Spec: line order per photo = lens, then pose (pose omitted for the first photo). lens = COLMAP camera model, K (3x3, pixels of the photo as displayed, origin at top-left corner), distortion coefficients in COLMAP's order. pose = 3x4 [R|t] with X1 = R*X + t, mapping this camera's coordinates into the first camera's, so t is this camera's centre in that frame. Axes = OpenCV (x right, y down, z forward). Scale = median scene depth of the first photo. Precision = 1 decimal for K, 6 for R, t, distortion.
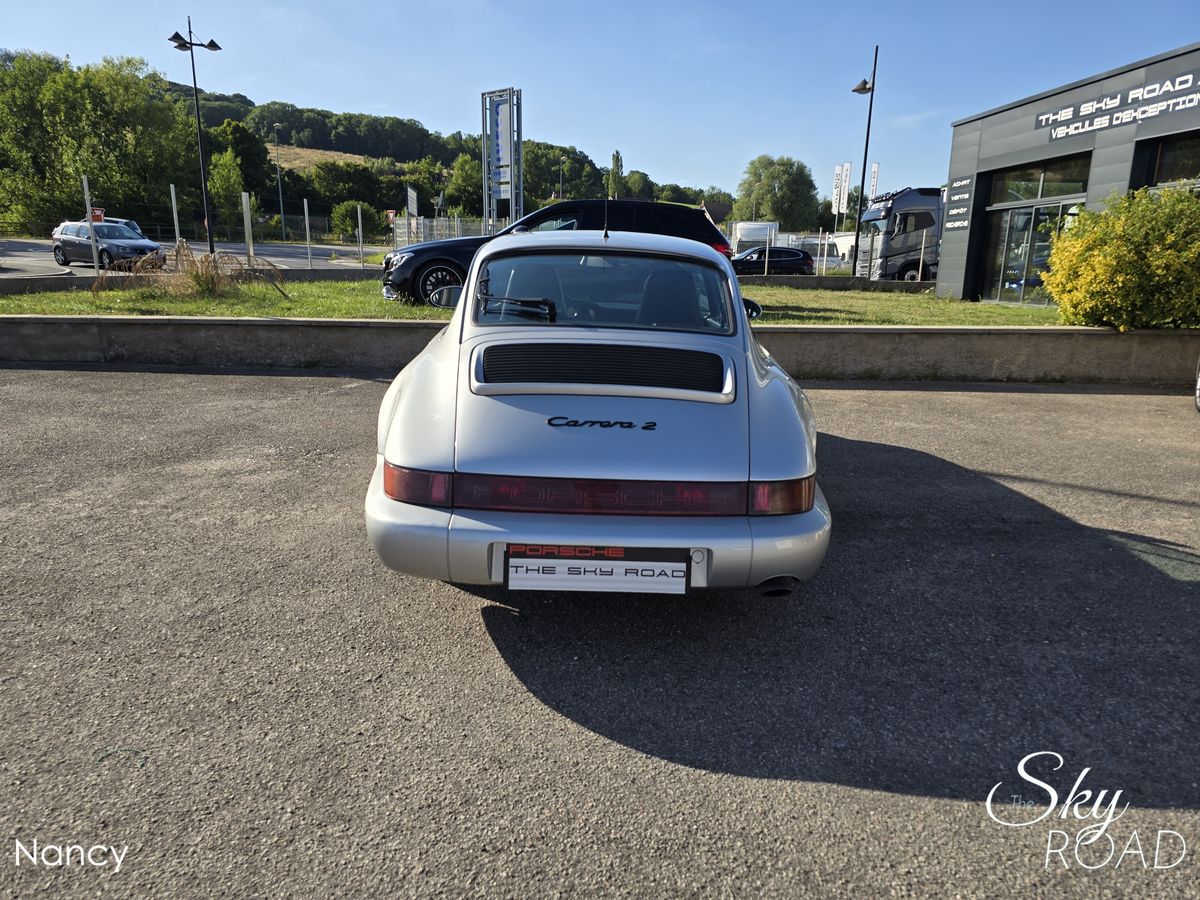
lens RADIAL K [[805.8, 0, 604.9], [0, 805.8, 452.6], [0, 0, 1]] dist [0.060398, -0.048696]
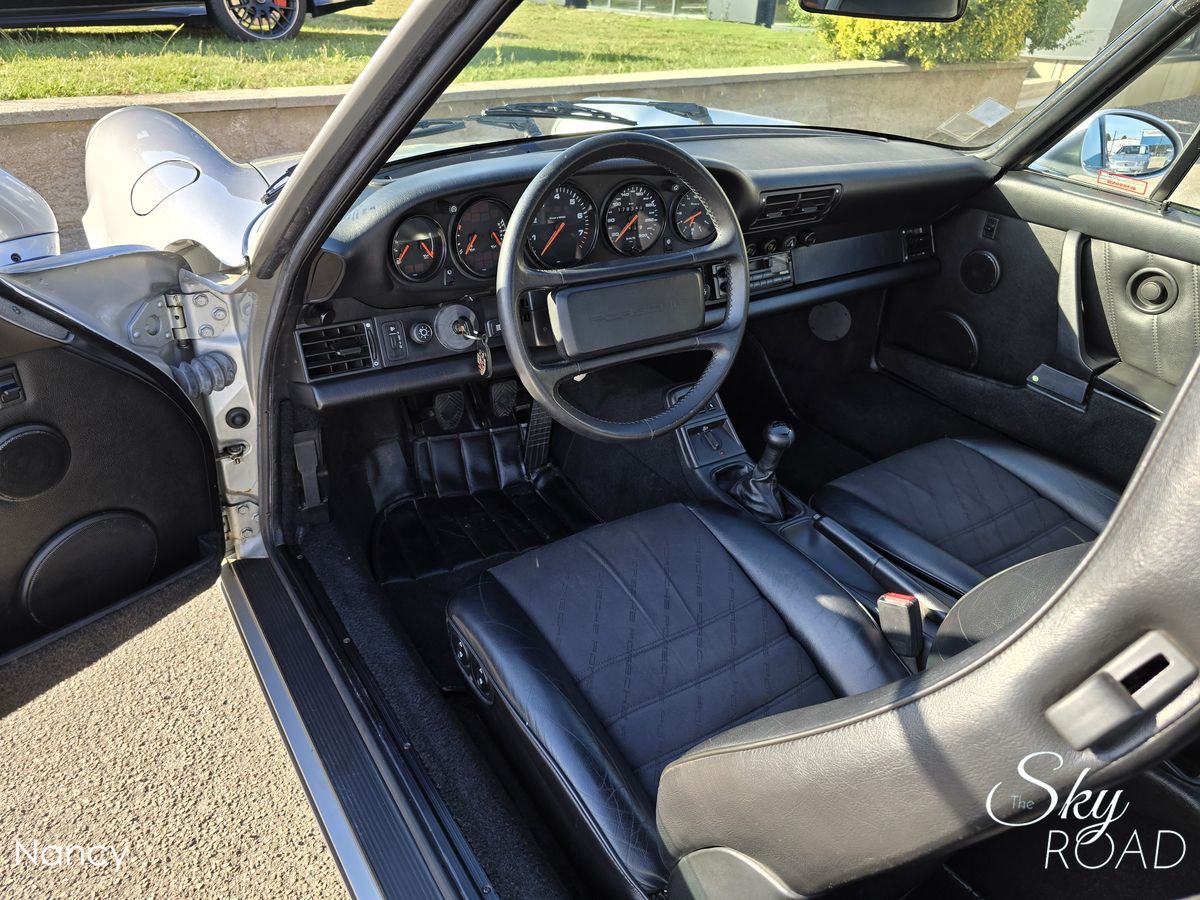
lens RADIAL K [[802.4, 0, 601.3], [0, 802.4, 458.6], [0, 0, 1]] dist [0.046478, -0.040856]
pose [[0.835560, -0.272300, 0.477172, -0.049393], [0.098550, 0.928731, 0.357417, -0.049528], [-0.540489, -0.251618, 0.802845, 0.201567]]
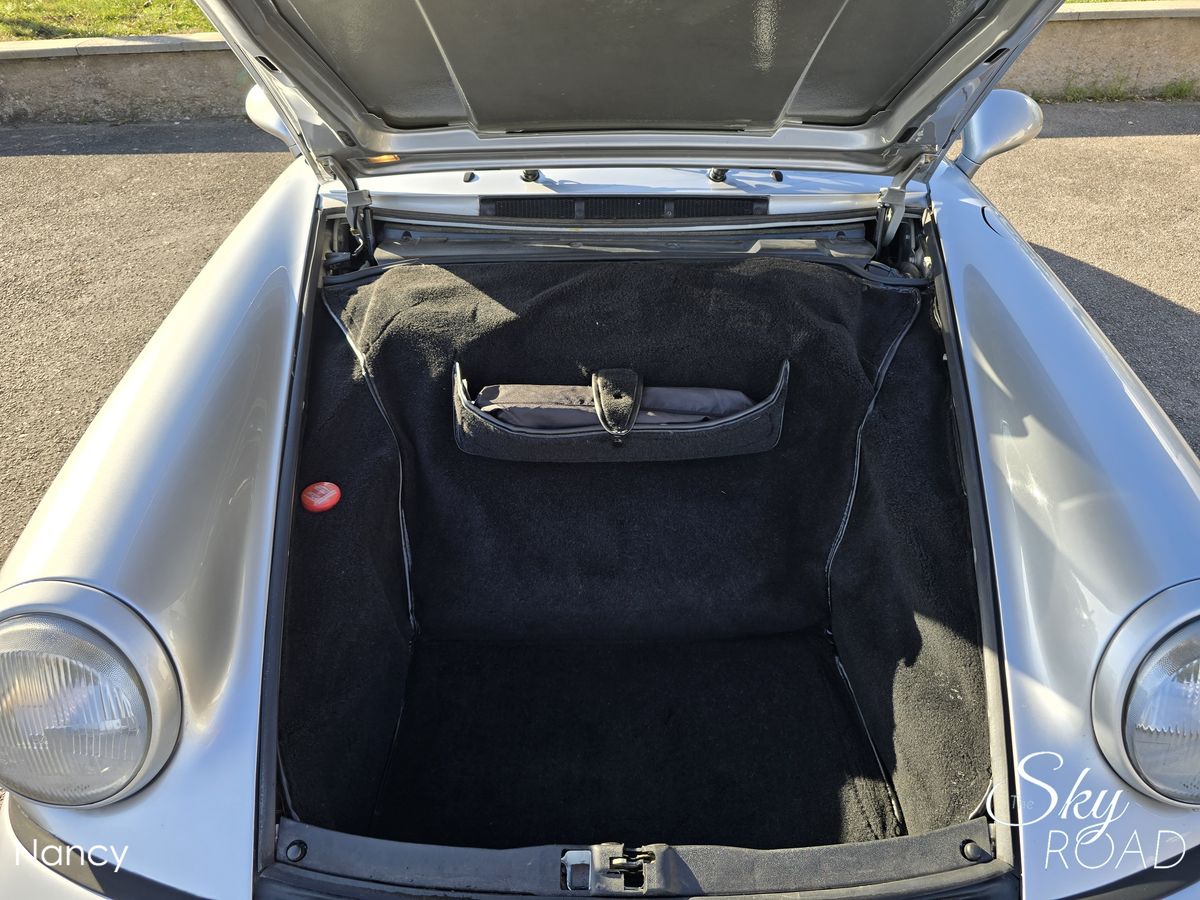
lens RADIAL K [[809.9, 0, 593.1], [0, 809.9, 449.9], [0, 0, 1]] dist [0.046744, -0.042906]
pose [[0.998868, -0.016561, -0.044600, -0.048211], [0.032841, 0.918296, 0.394530, -0.048412], [0.034422, -0.395548, 0.917800, 0.131507]]
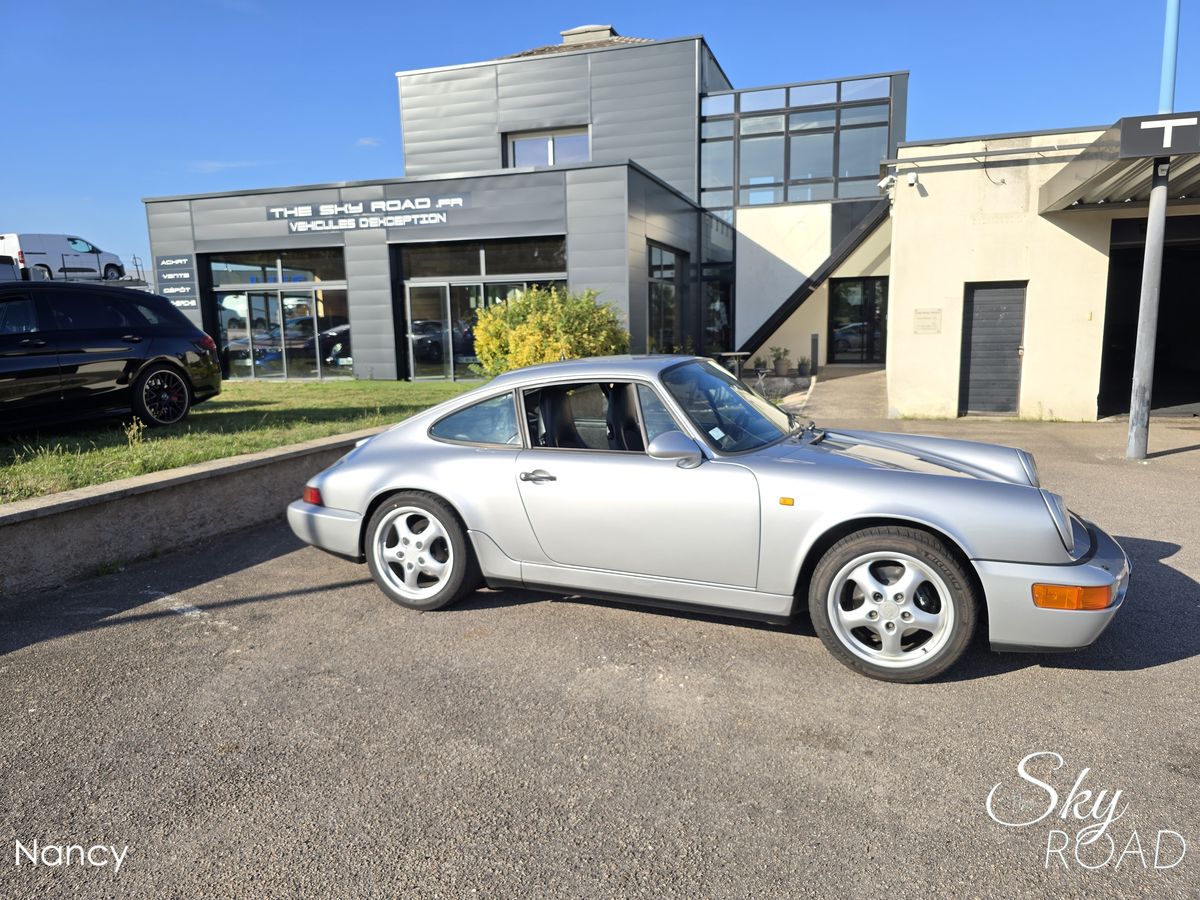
lens RADIAL K [[815.0, 0, 605.6], [0, 815.0, 447.6], [0, 0, 1]] dist [0.044231, -0.043208]
pose [[0.395954, -0.159922, 0.904238, -0.273839], [0.233484, 0.969888, 0.069293, -0.064562], [-0.888091, 0.183688, 0.421370, 0.175609]]
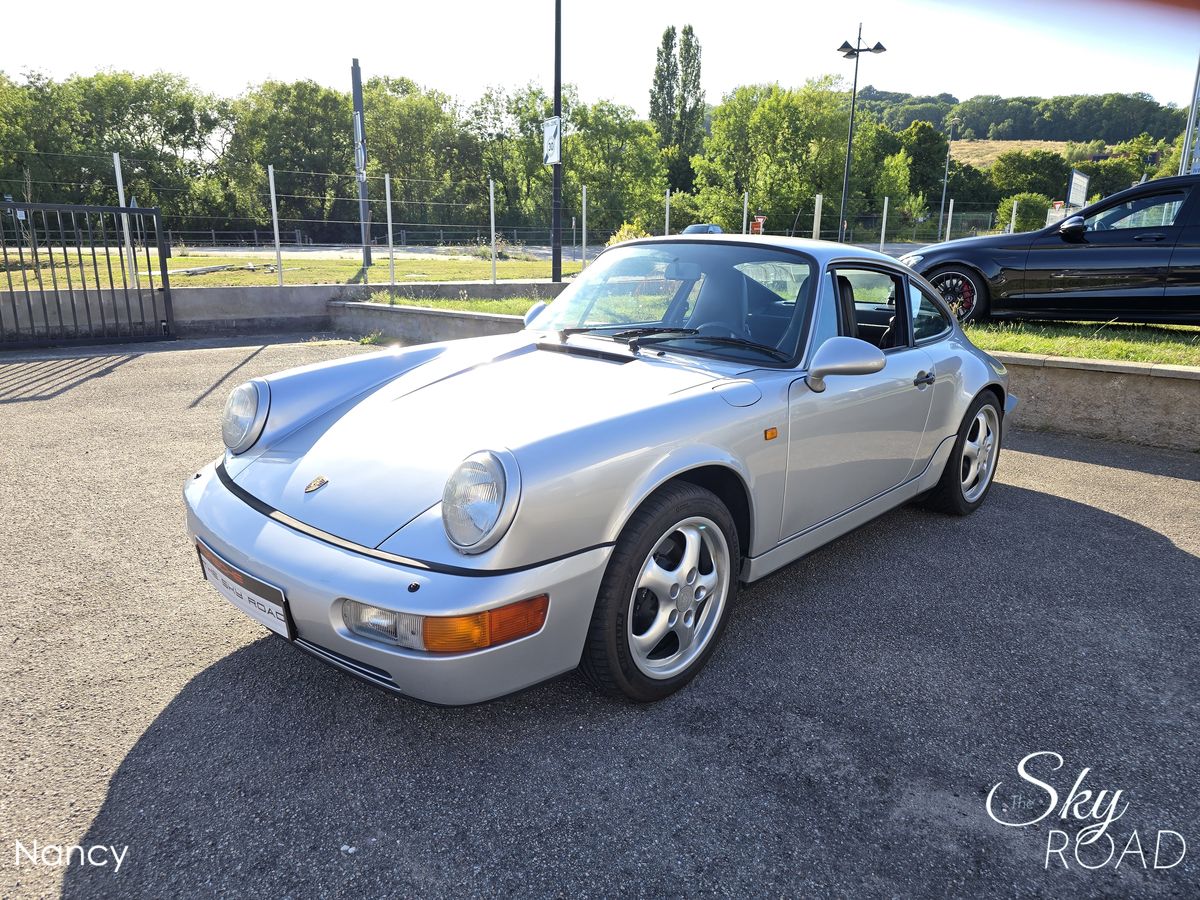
lens RADIAL K [[804.3, 0, 595.6], [0, 804.3, 458.2], [0, 0, 1]] dist [0.049986, -0.040866]
pose [[0.714033, 0.165614, -0.680242, 0.067846], [-0.159301, 0.984565, 0.072490, -0.028398], [0.681748, 0.056603, 0.729394, 0.102589]]
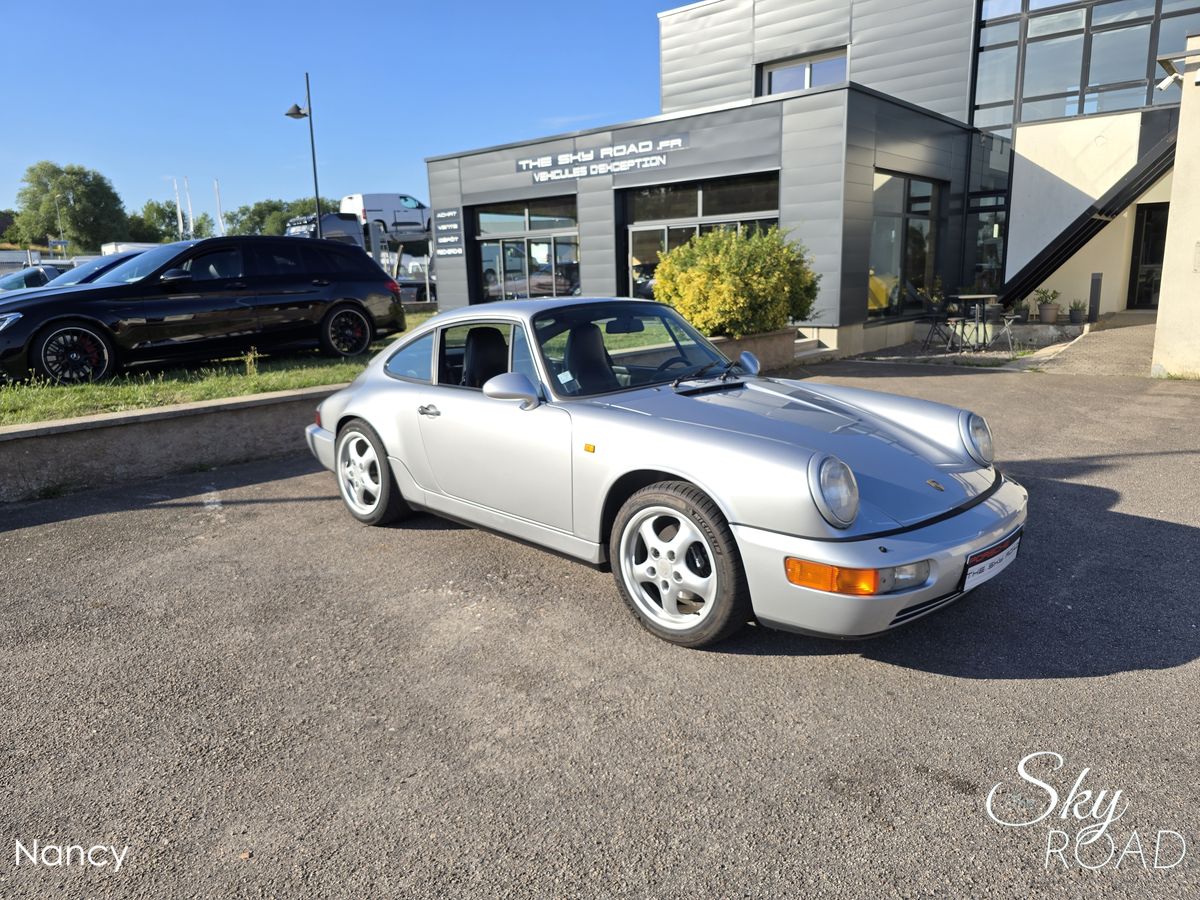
lens RADIAL K [[816.3, 0, 601.0], [0, 816.3, 445.6], [0, 0, 1]] dist [0.046742, -0.045907]
pose [[0.714260, -0.177119, 0.677098, -0.212679], [0.196705, 0.979255, 0.048658, -0.038989], [-0.671669, 0.098434, 0.734283, 0.083967]]
